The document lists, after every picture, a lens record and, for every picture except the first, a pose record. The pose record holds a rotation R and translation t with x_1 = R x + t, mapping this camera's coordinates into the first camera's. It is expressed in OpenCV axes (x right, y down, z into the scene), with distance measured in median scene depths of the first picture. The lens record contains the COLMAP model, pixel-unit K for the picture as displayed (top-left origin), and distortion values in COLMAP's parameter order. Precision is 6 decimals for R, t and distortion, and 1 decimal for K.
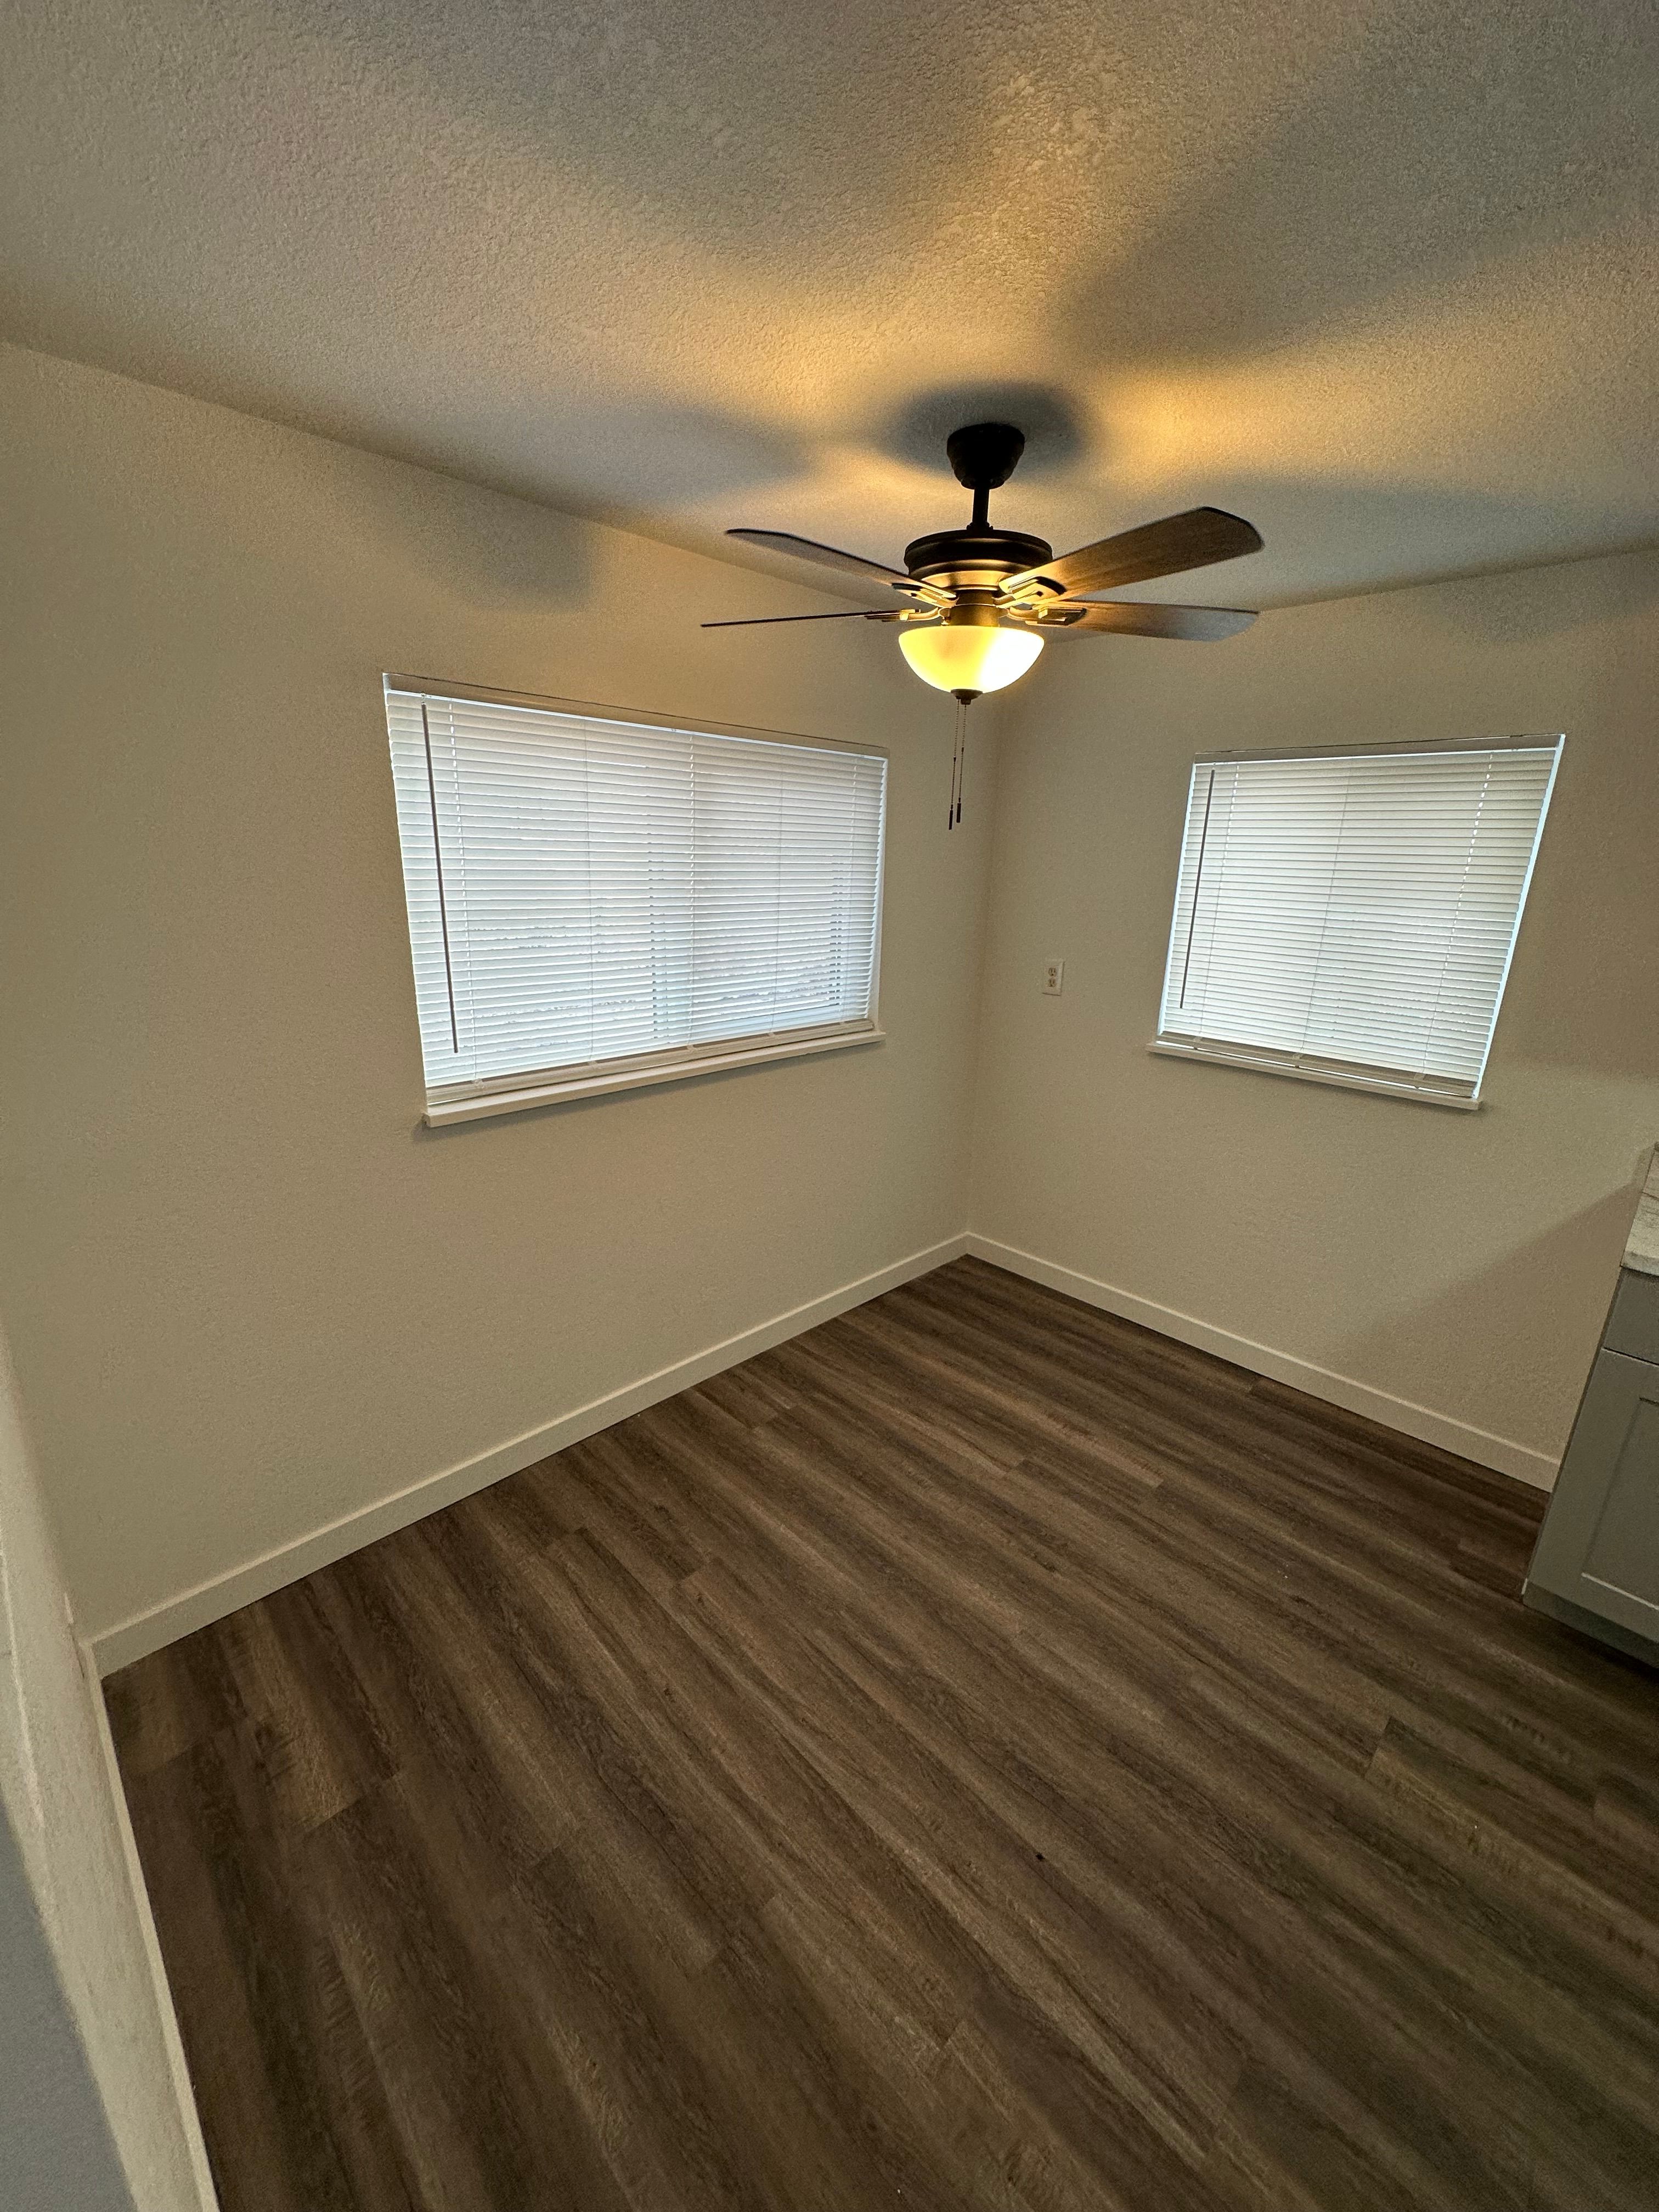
lens RADIAL K [[881.0, 0, 829.2], [0, 881.0, 1102.8], [0, 0, 1]] dist [-0.001048, 0.000415]
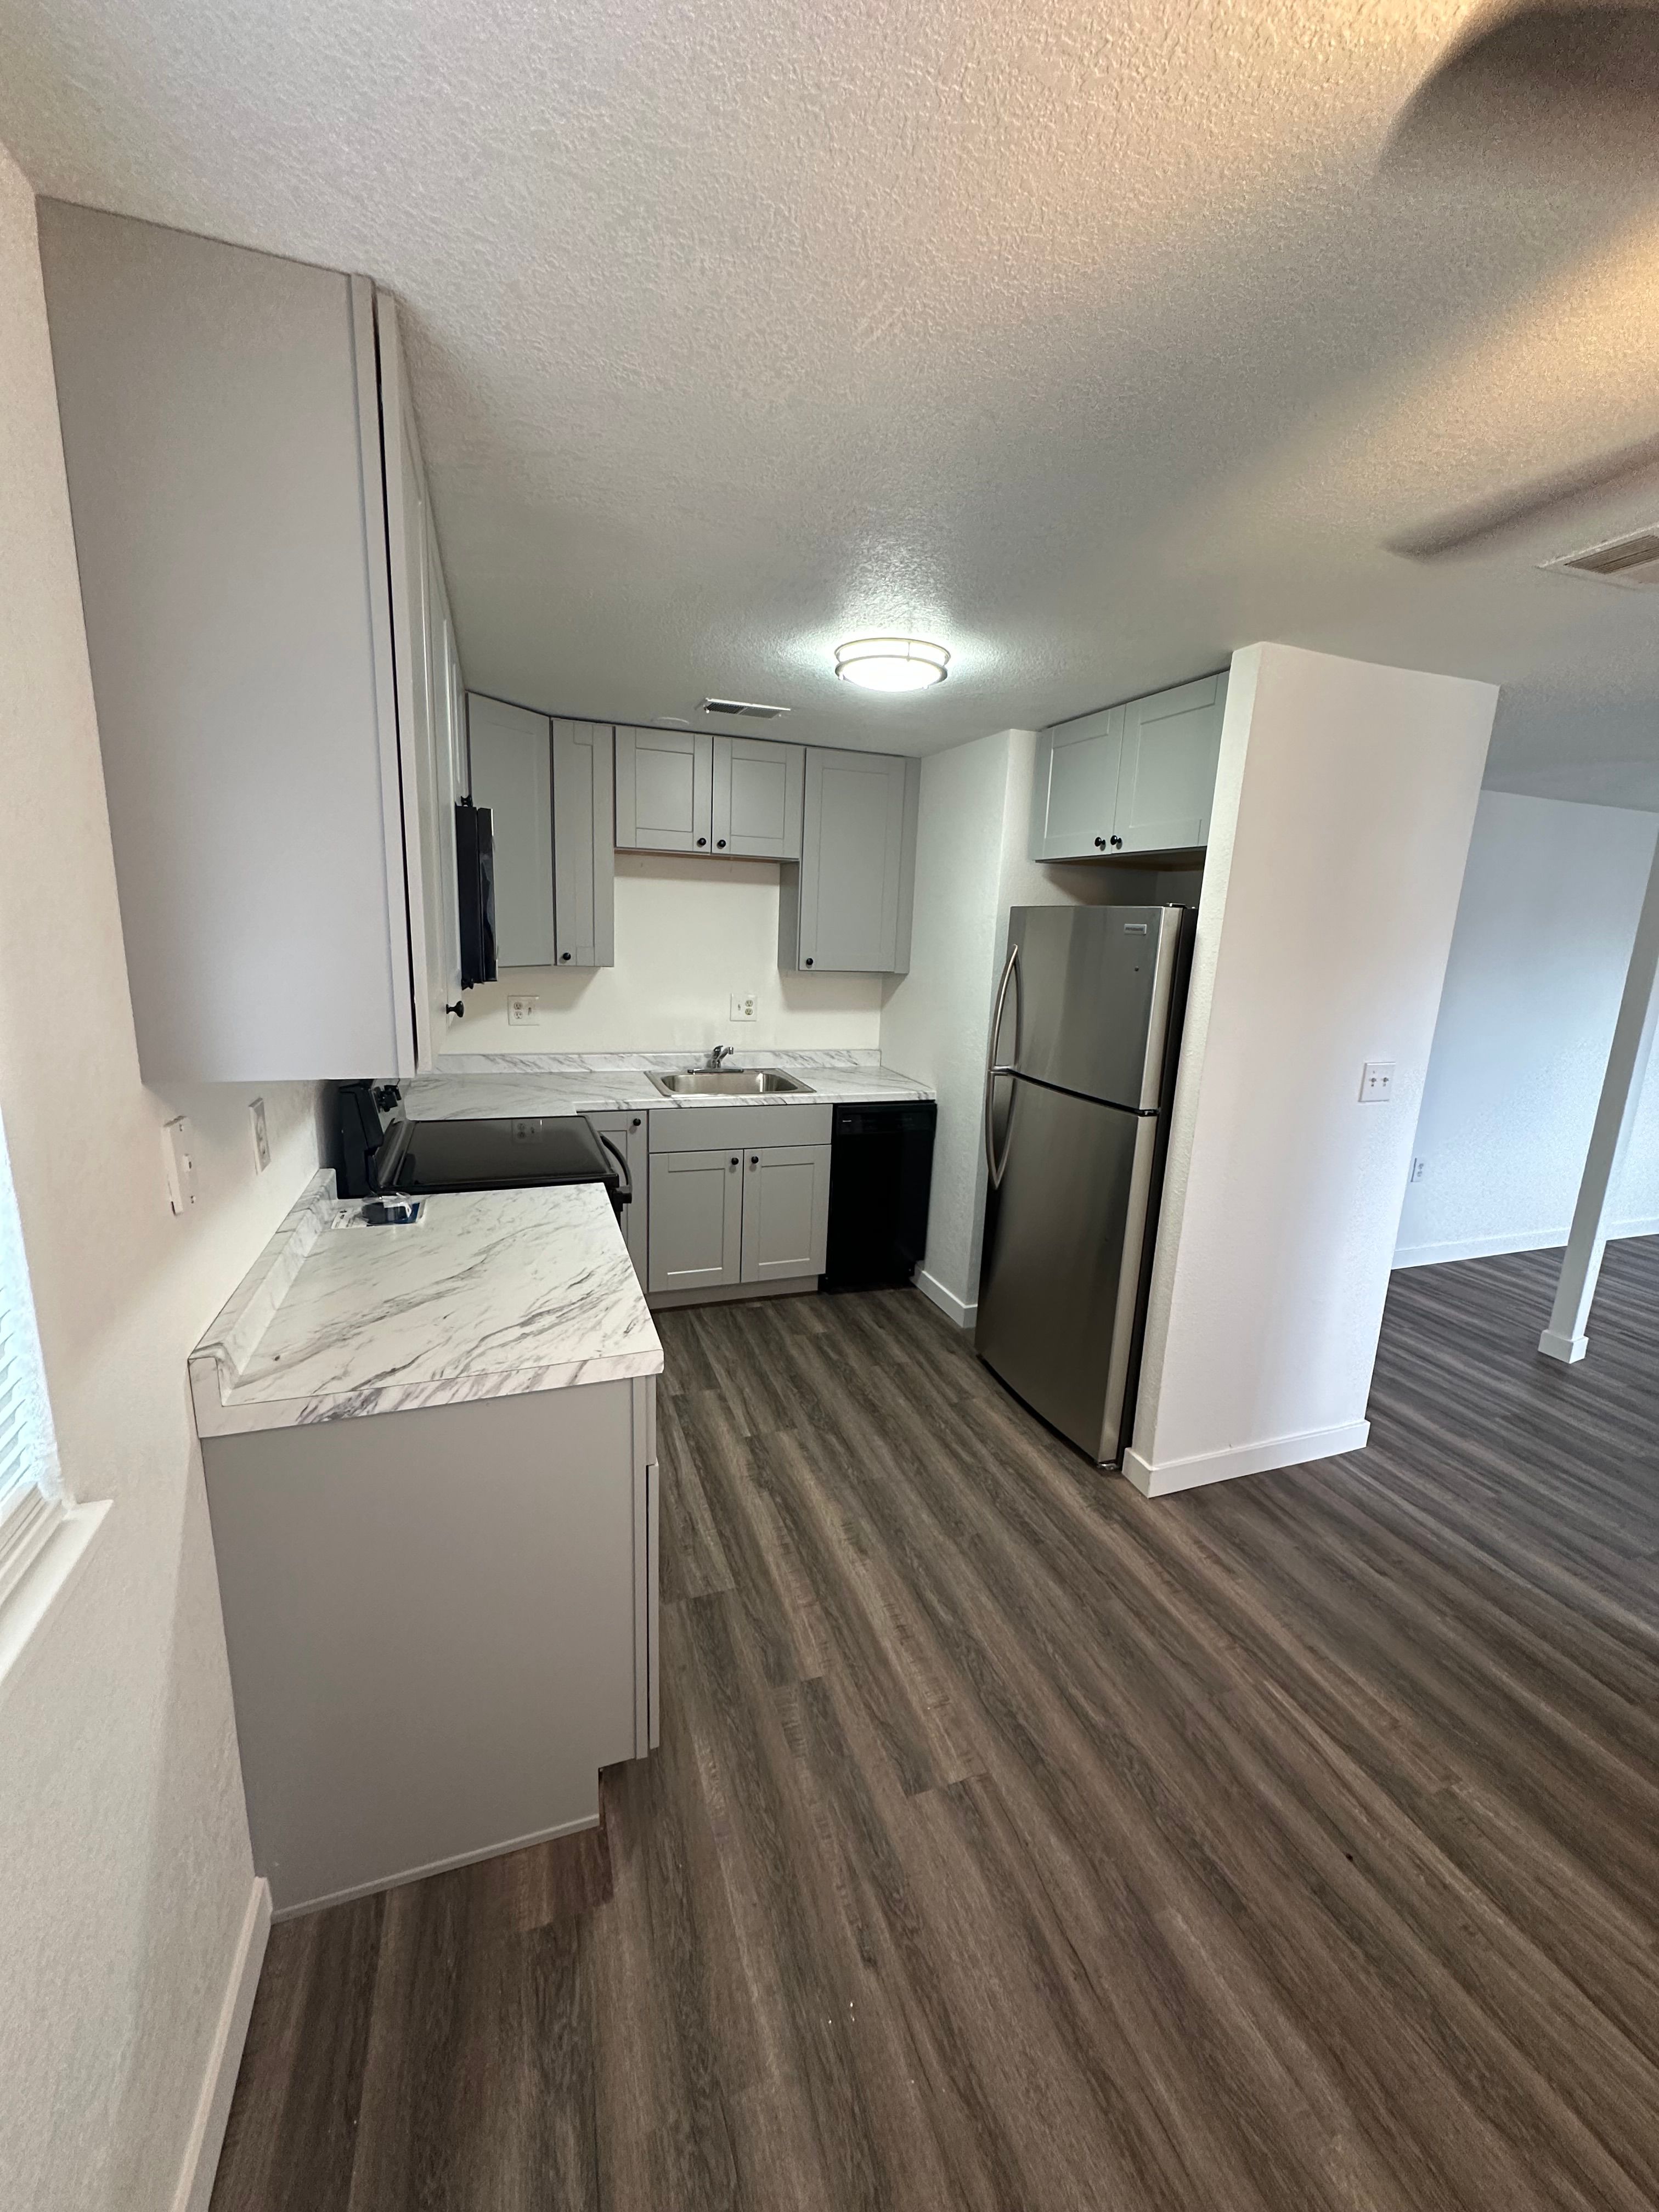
lens RADIAL K [[881.0, 0, 829.2], [0, 881.0, 1102.8], [0, 0, 1]] dist [-0.001048, 0.000415]
pose [[-0.904842, -0.152456, 0.397516, 0.385517], [0.051302, 0.887841, 0.457282, -0.353676], [-0.422646, 0.434161, -0.795534, 1.261917]]
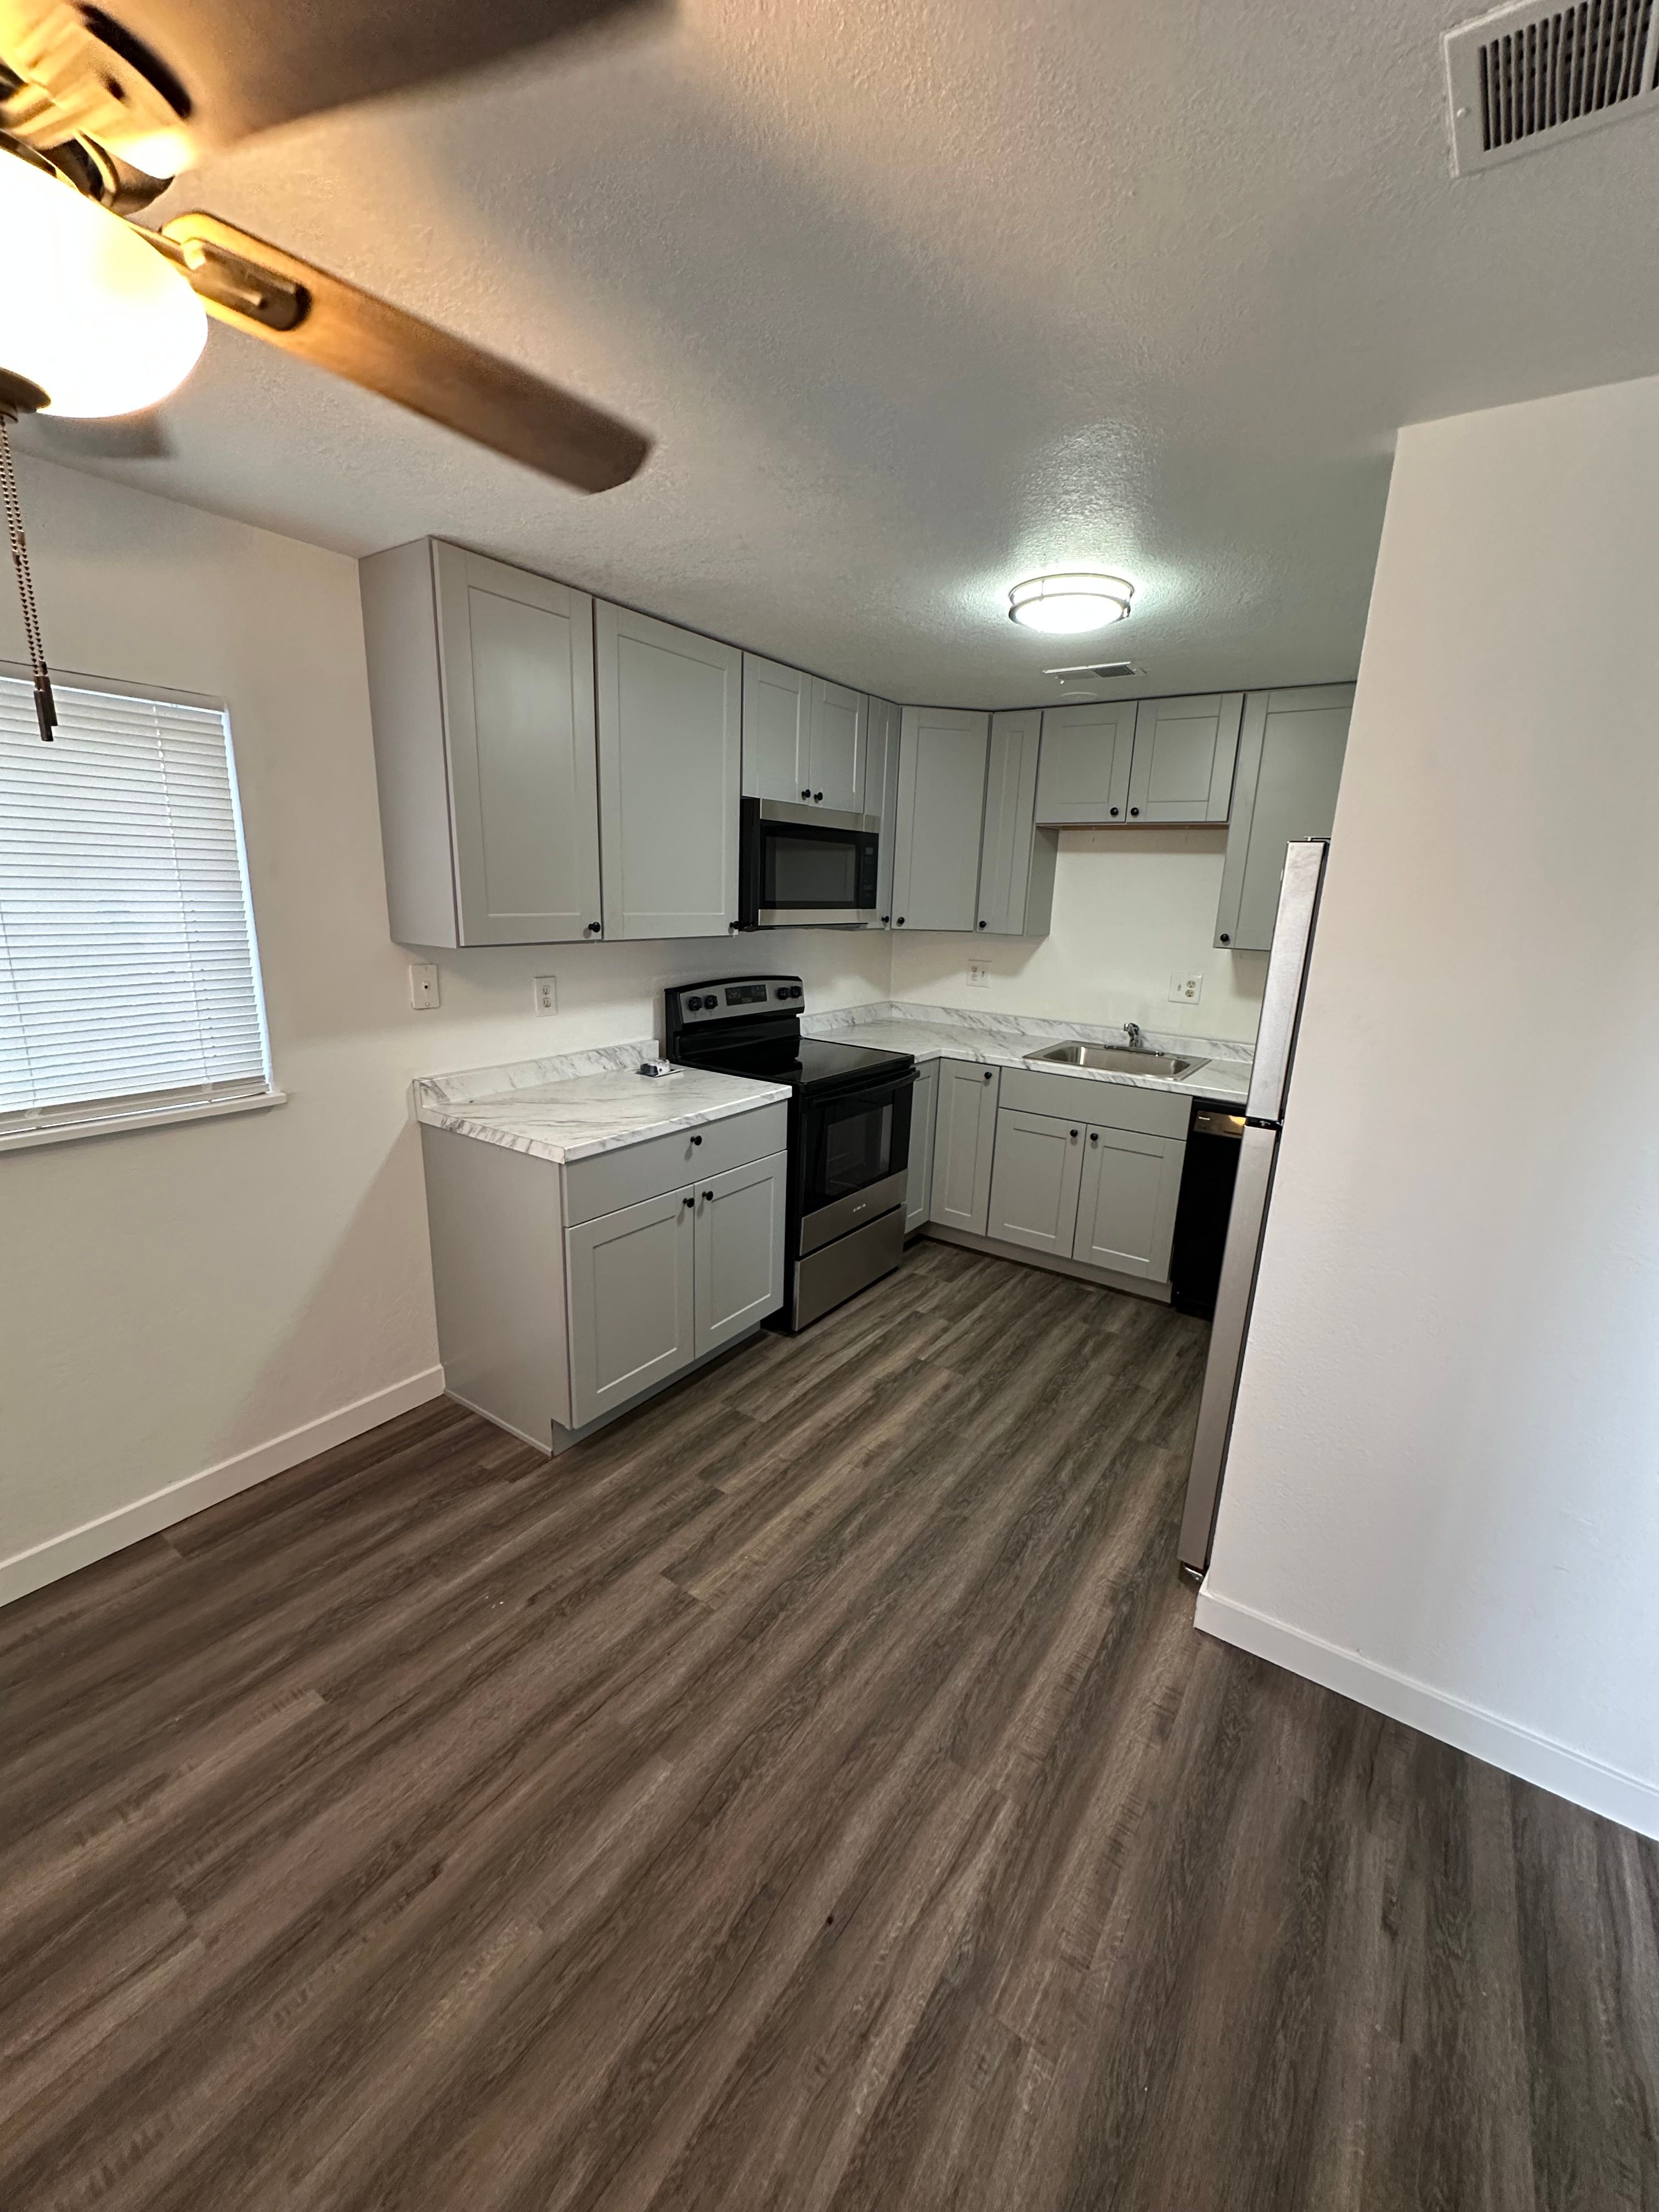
lens RADIAL K [[881.0, 0, 829.2], [0, 881.0, 1102.8], [0, 0, 1]] dist [-0.001048, 0.000415]
pose [[-0.180832, -0.270730, 0.945518, -0.298221], [0.235864, 0.921375, 0.308927, -0.166894], [-0.954813, 0.278878, -0.102759, 0.627074]]
